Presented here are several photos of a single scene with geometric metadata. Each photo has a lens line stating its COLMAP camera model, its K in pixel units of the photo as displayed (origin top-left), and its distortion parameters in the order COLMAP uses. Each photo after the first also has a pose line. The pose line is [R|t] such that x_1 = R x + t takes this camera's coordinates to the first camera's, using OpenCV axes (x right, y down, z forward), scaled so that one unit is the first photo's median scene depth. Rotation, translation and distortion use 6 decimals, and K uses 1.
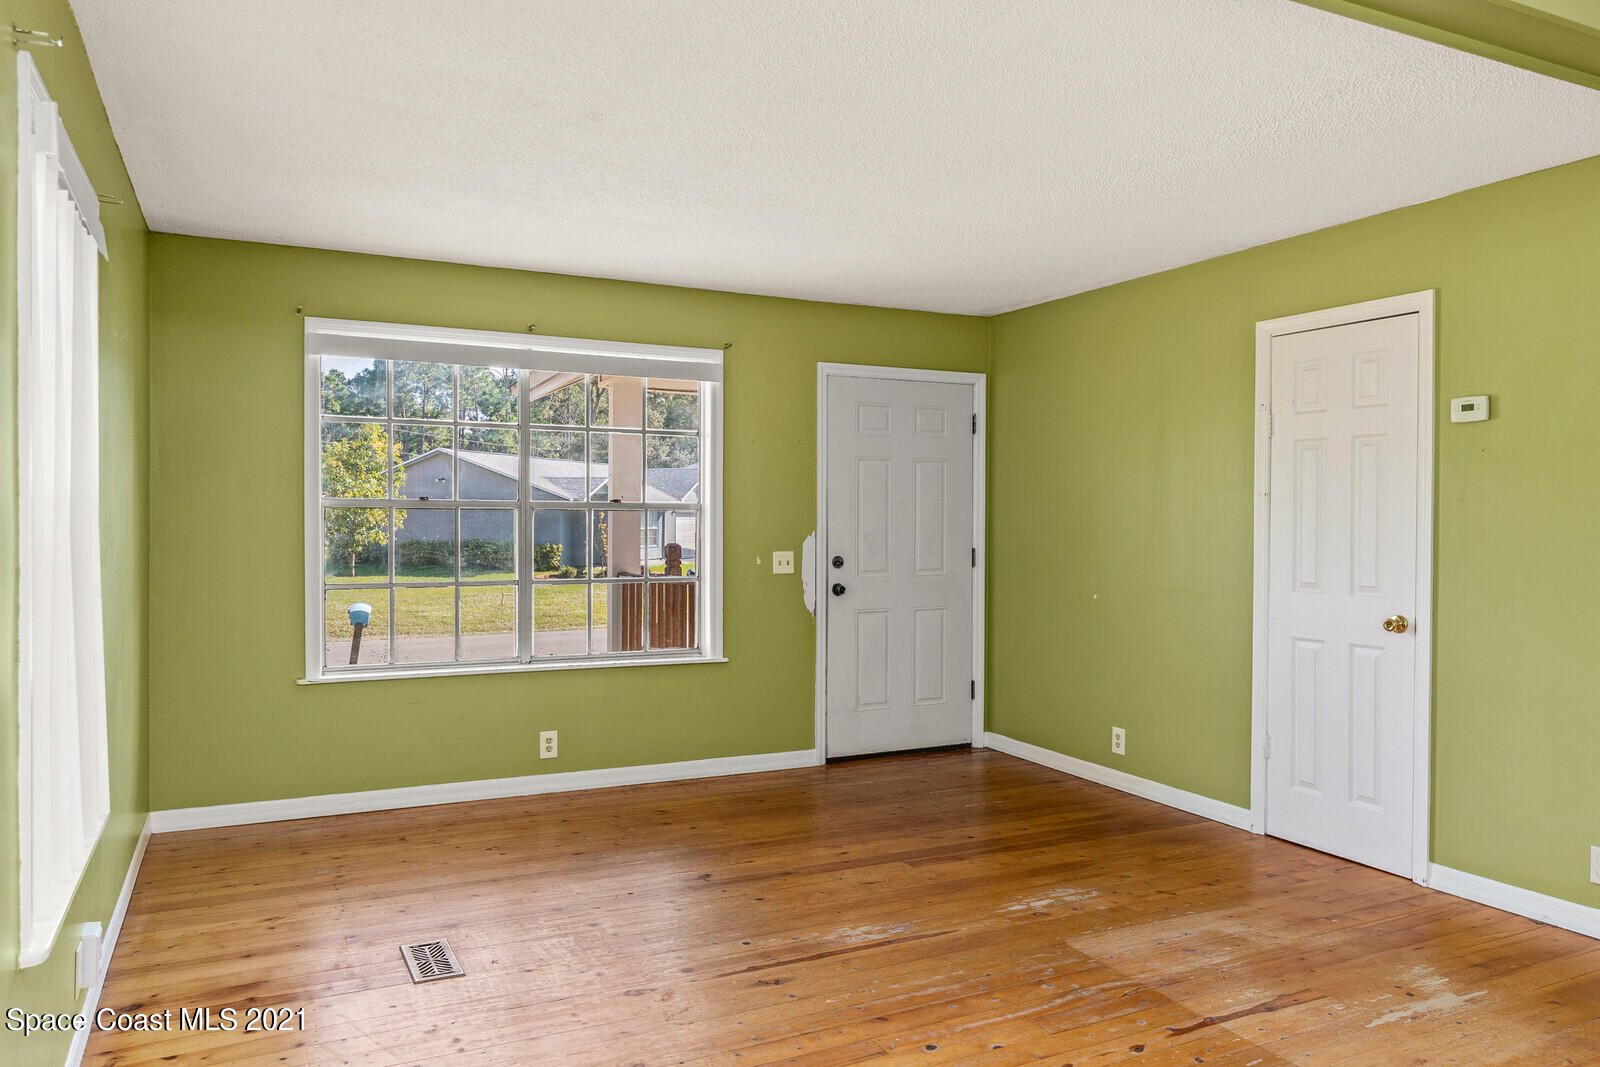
lens RADIAL K [[1130.1, 0, 800.0], [0, 1130.1, 533.5], [0, 0, 1]] dist [-0.000443, -0.000923]
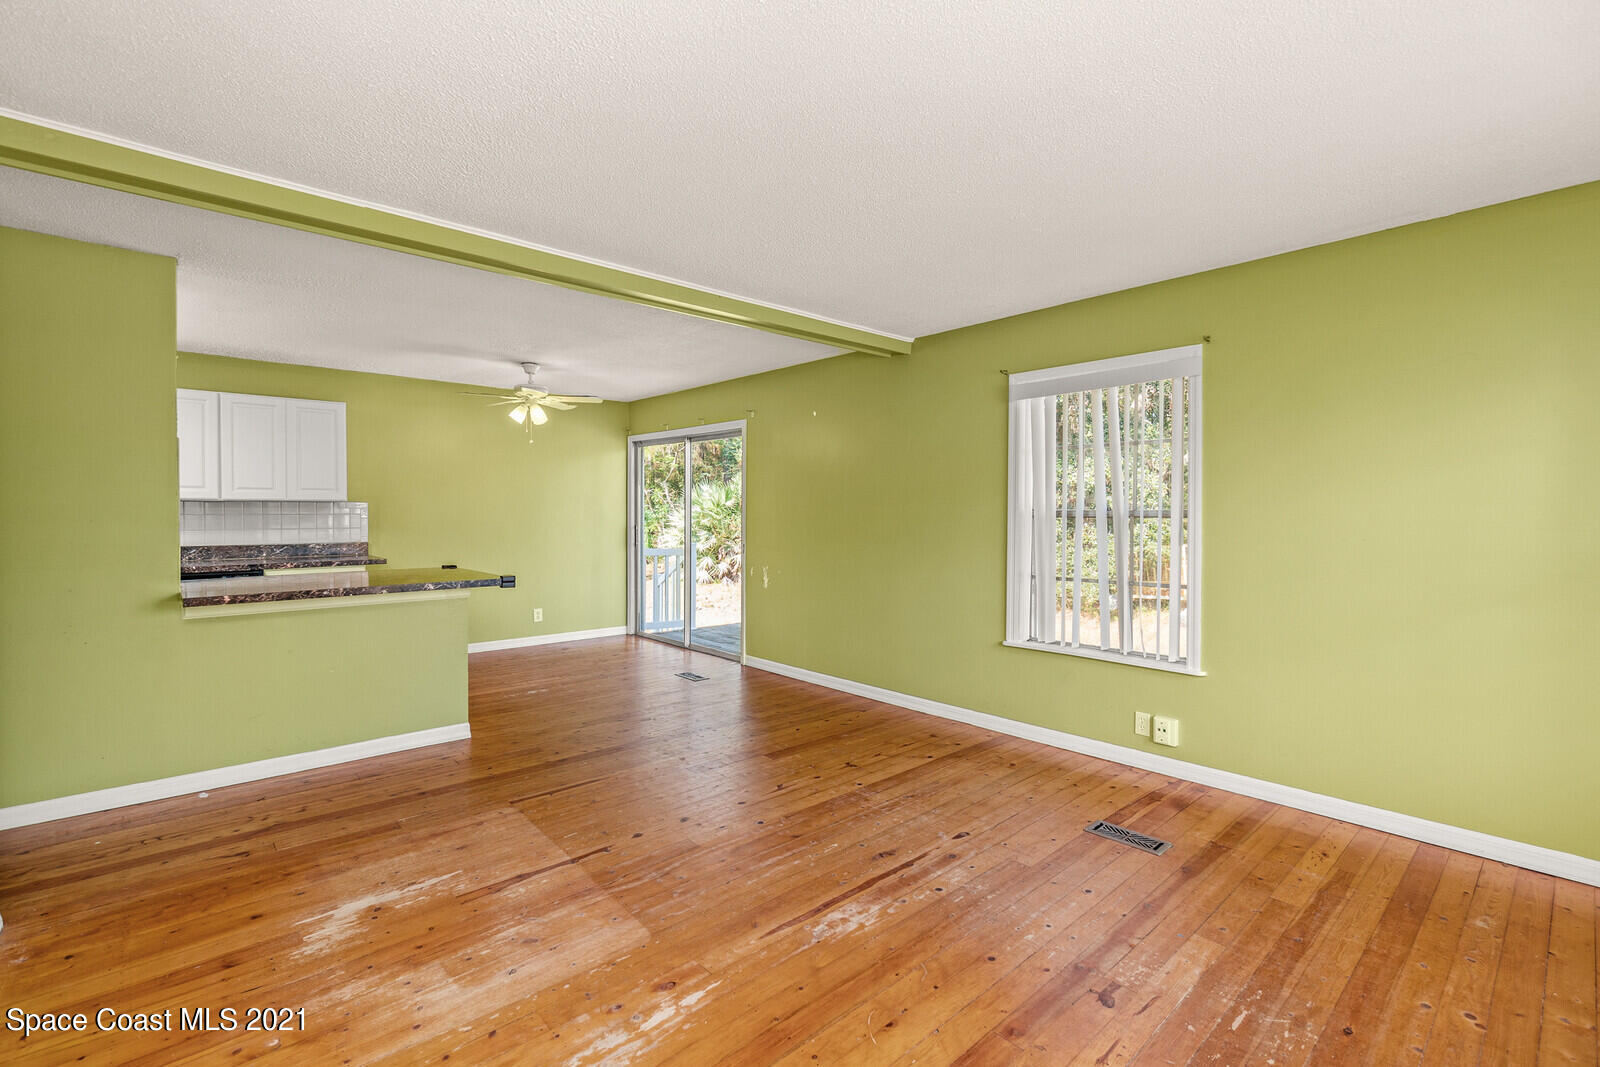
lens RADIAL K [[721.7, 0, 794.7], [0, 721.7, 529.4], [0, 0, 1]] dist [-0.024956, 0.012869]
pose [[-0.966605, -0.003436, -0.256247, 0.277292], [-0.013051, 0.999273, 0.035833, -0.022517], [0.255938, 0.037980, -0.965947, 1.637532]]
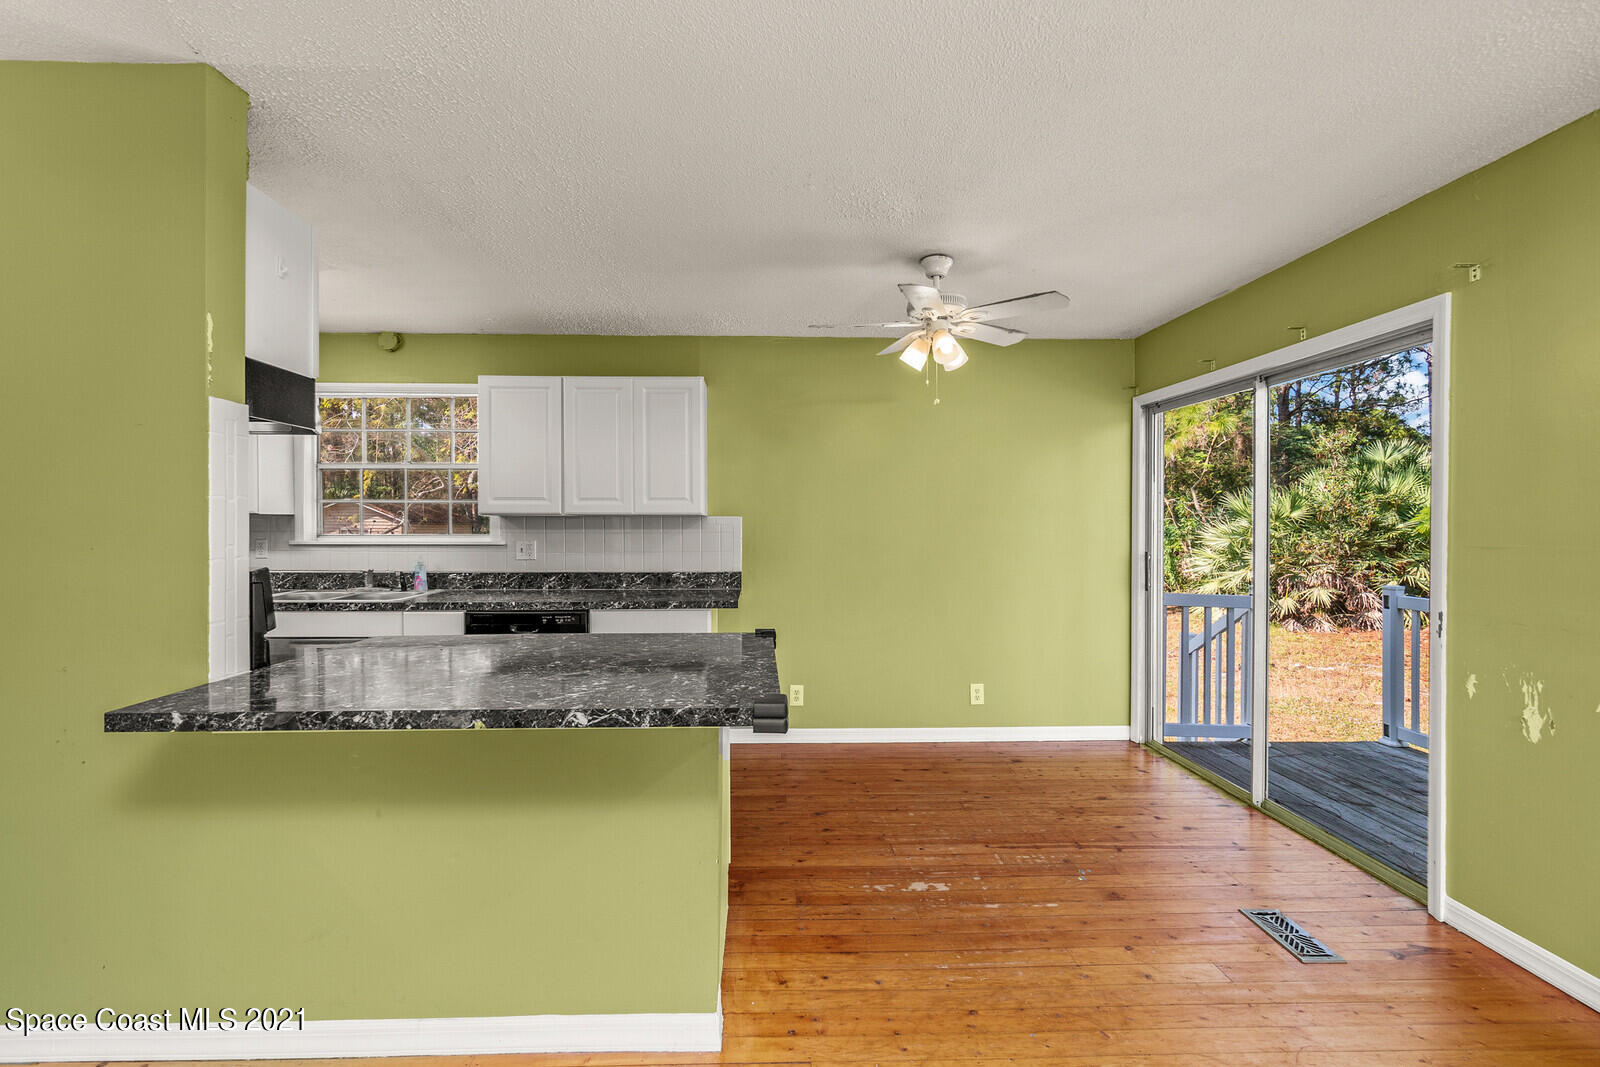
lens RADIAL K [[721.7, 0, 794.7], [0, 721.7, 529.4], [0, 0, 1]] dist [-0.024956, 0.012869]
pose [[-0.911657, -0.008367, 0.410866, 0.227339], [-0.000028, 0.999794, 0.020297, -0.014400], [-0.410951, 0.018492, -0.911470, 0.739075]]
